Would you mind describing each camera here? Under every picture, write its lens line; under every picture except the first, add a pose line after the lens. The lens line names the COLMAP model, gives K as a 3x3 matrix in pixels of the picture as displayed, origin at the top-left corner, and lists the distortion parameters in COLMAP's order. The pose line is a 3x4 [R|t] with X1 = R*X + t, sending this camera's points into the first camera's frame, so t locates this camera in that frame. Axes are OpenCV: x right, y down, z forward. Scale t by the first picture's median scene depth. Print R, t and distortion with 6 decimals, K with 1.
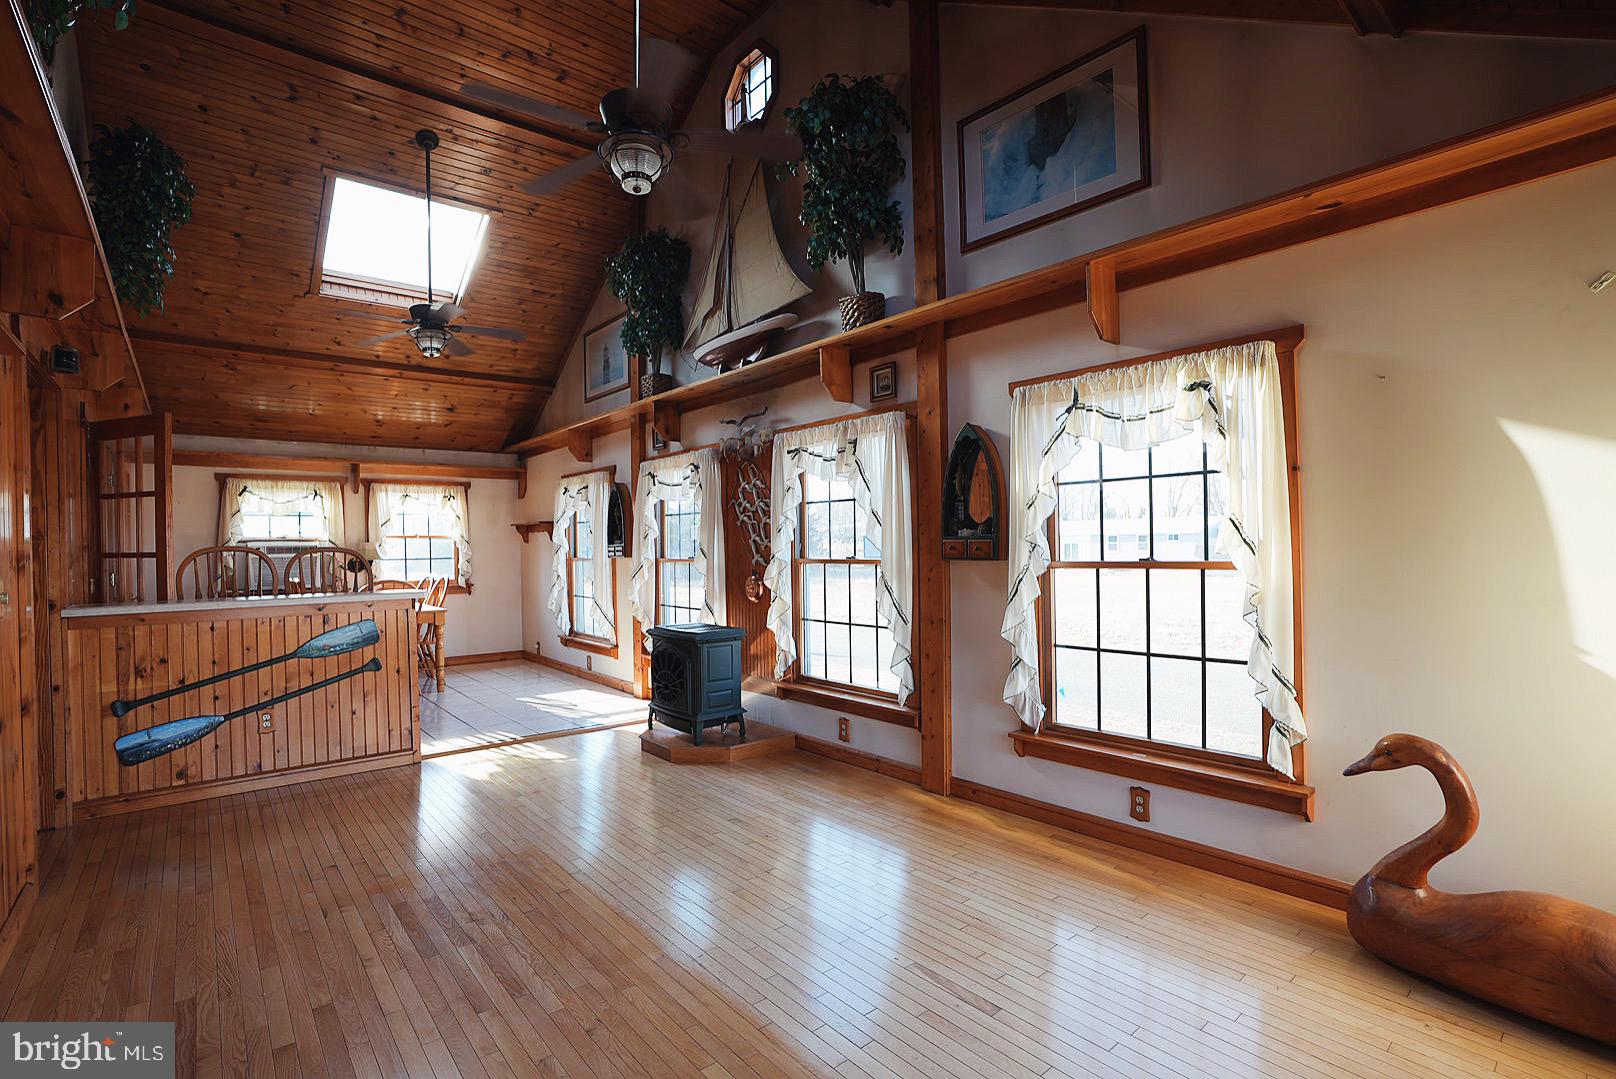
lens RADIAL K [[751.1, 0, 819.2], [0, 751.1, 549.3], [0, 0, 1]] dist [-0.075609, 0.032114]
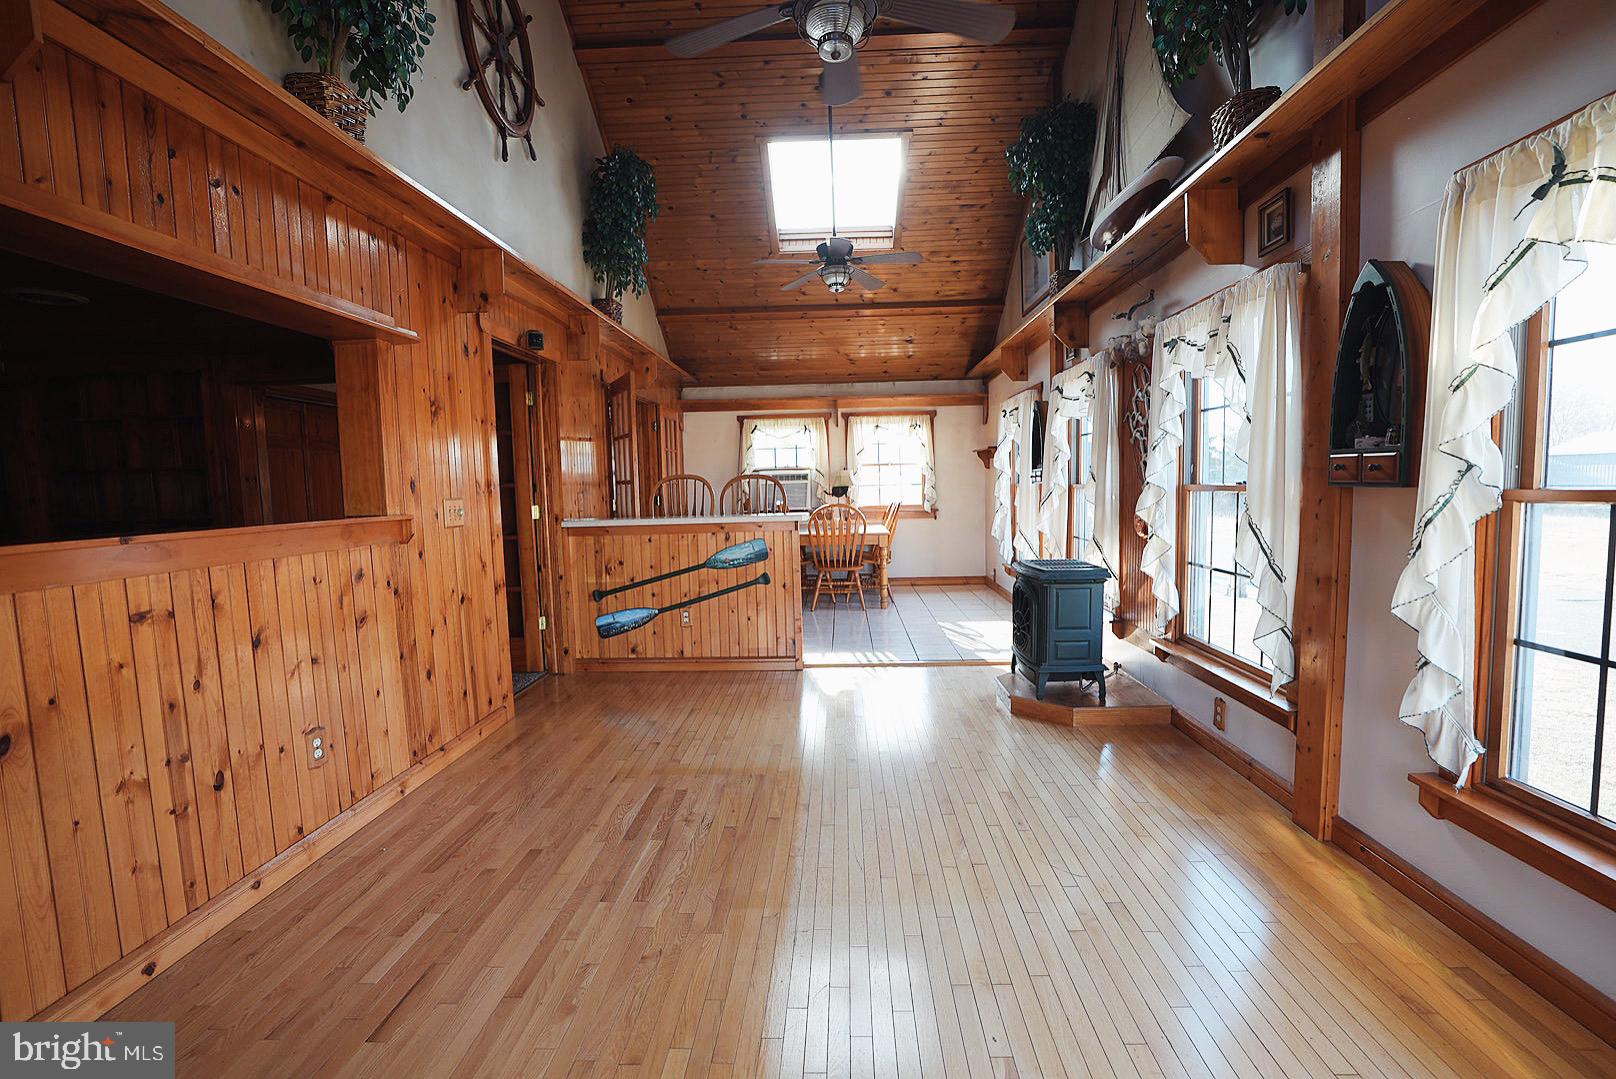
lens RADIAL K [[751.1, 0, 819.2], [0, 751.1, 549.3], [0, 0, 1]] dist [-0.075609, 0.032114]
pose [[0.738943, 0.056827, -0.671367, 0.141590], [0.009401, 0.995470, 0.094608, 0.002312], [0.673702, -0.076221, 0.735062, 0.128829]]
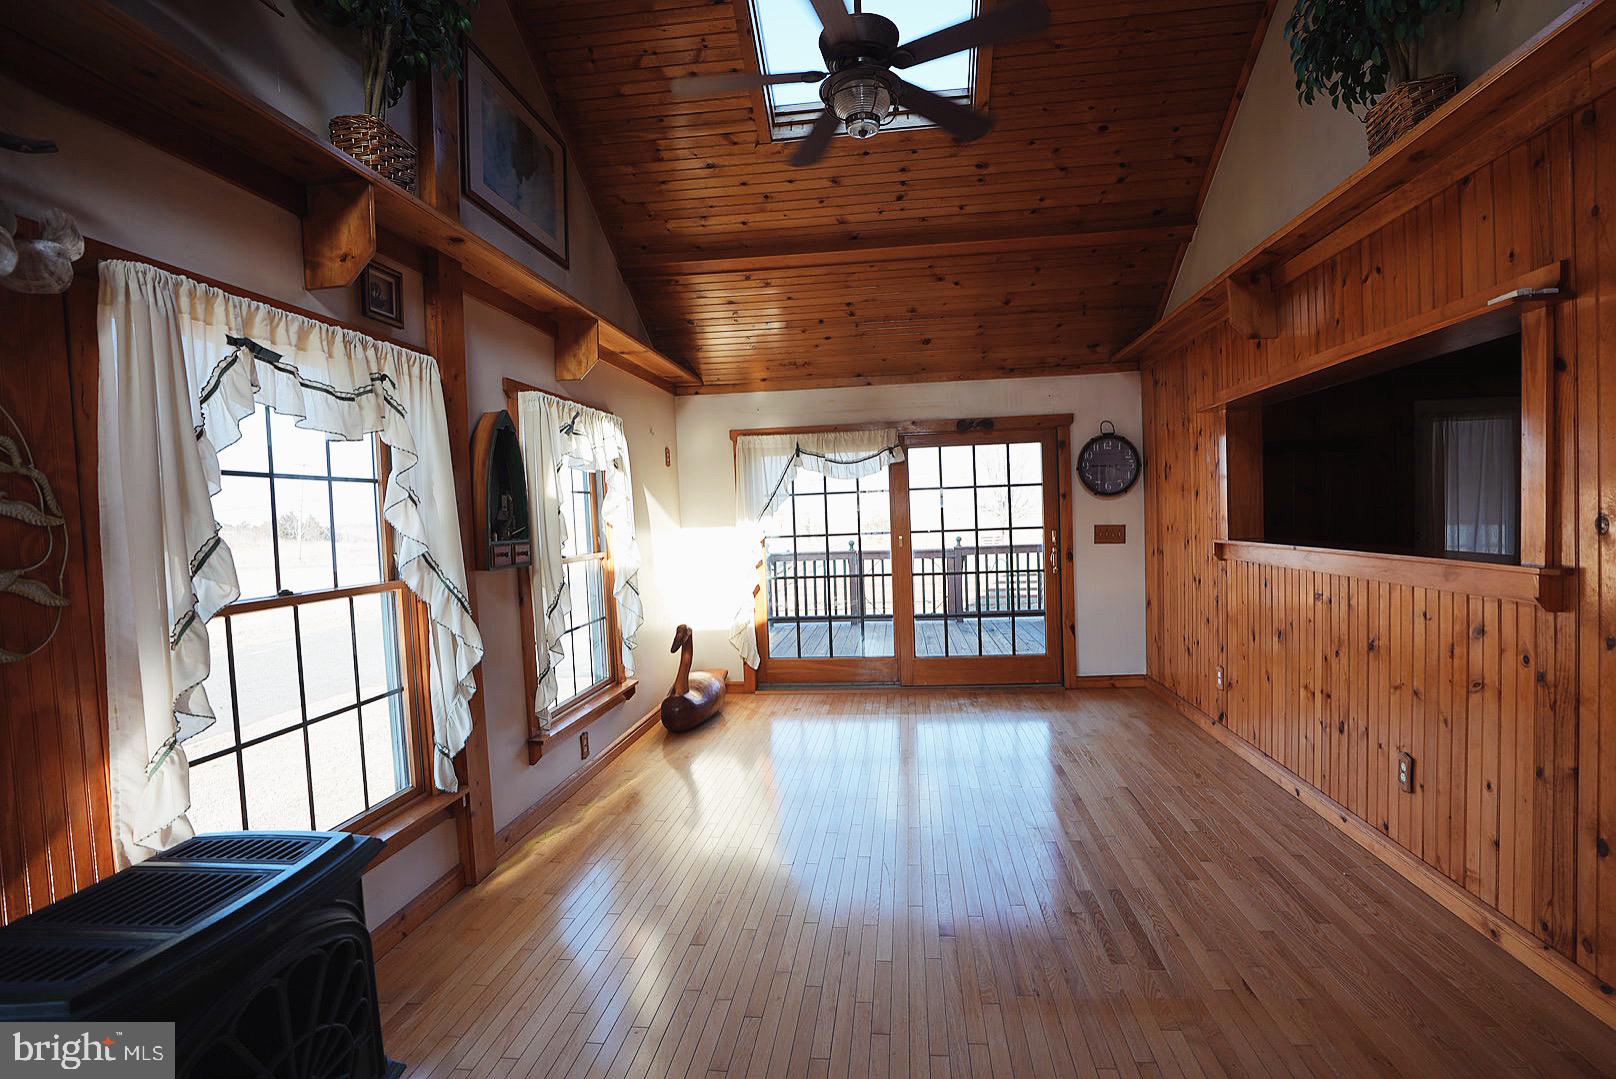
lens RADIAL K [[751.1, 0, 819.2], [0, 751.1, 549.3], [0, 0, 1]] dist [-0.075609, 0.032114]
pose [[-0.678924, 0.004976, 0.734192, -0.351059], [0.051590, 0.997829, 0.040943, -0.012231], [-0.732394, 0.065674, -0.677707, 0.684545]]
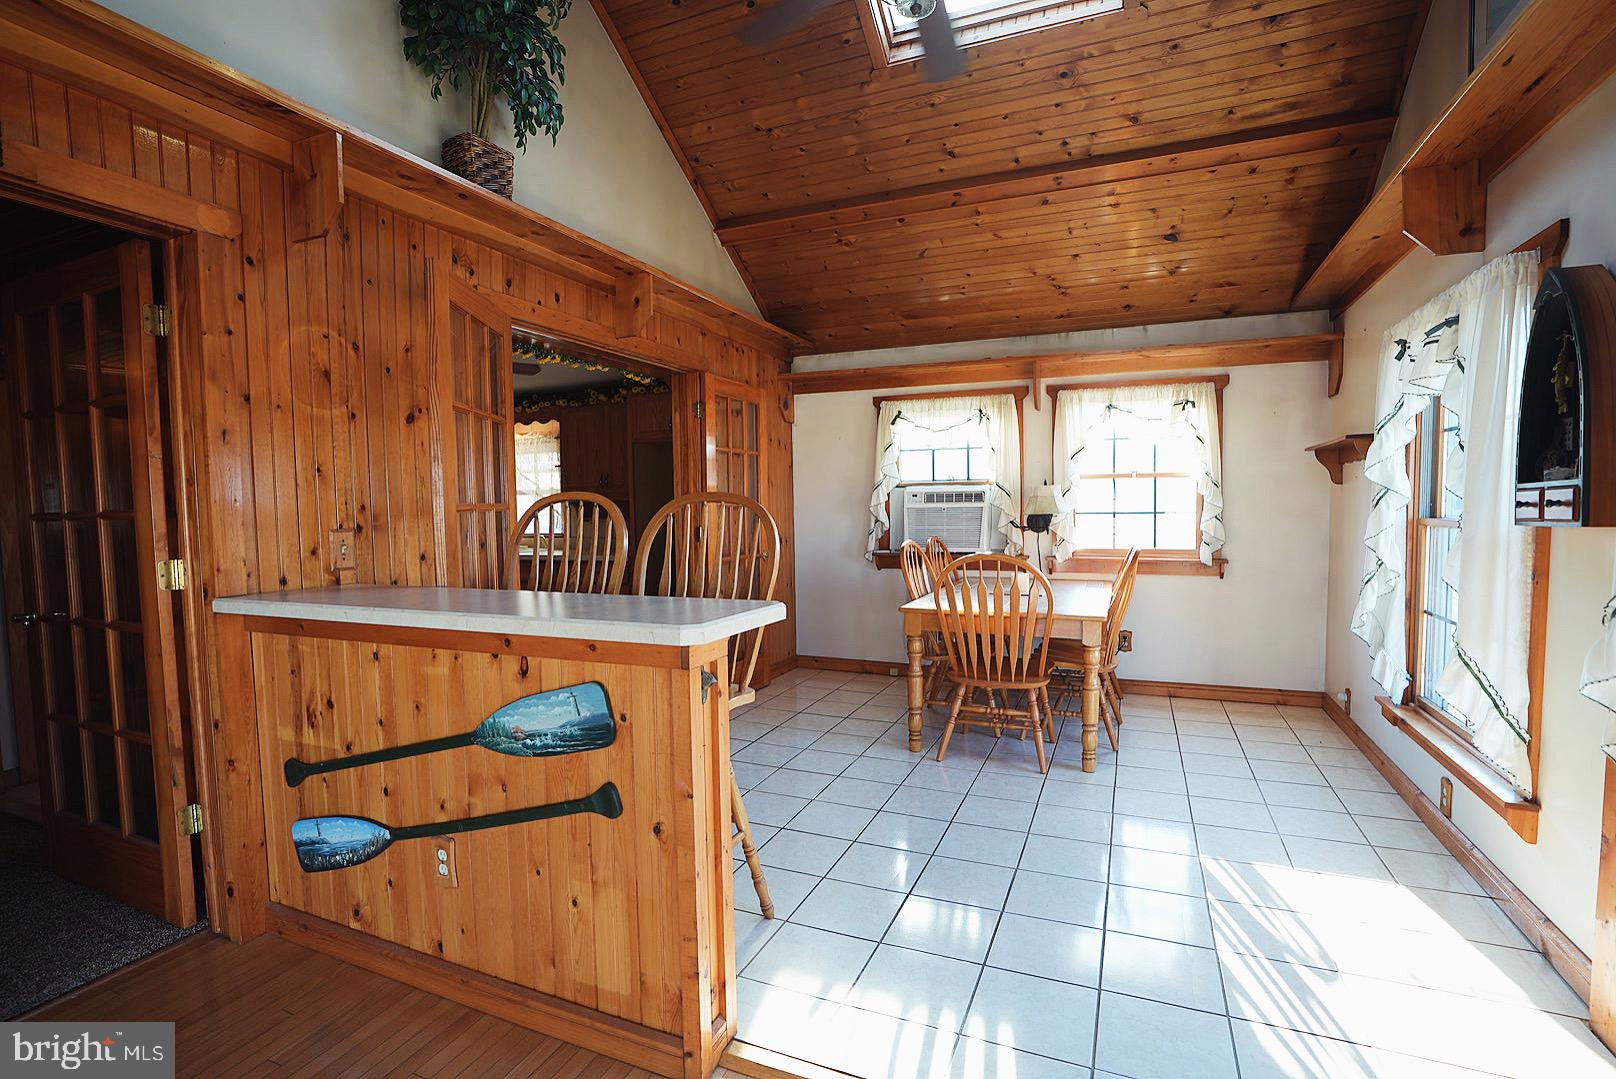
lens RADIAL K [[751.1, 0, 819.2], [0, 751.1, 549.3], [0, 0, 1]] dist [-0.075609, 0.032114]
pose [[0.445905, 0.062274, -0.892911, -0.135707], [0.002296, 0.997494, 0.070715, -0.000437], [0.895077, -0.033582, 0.444645, 0.574516]]
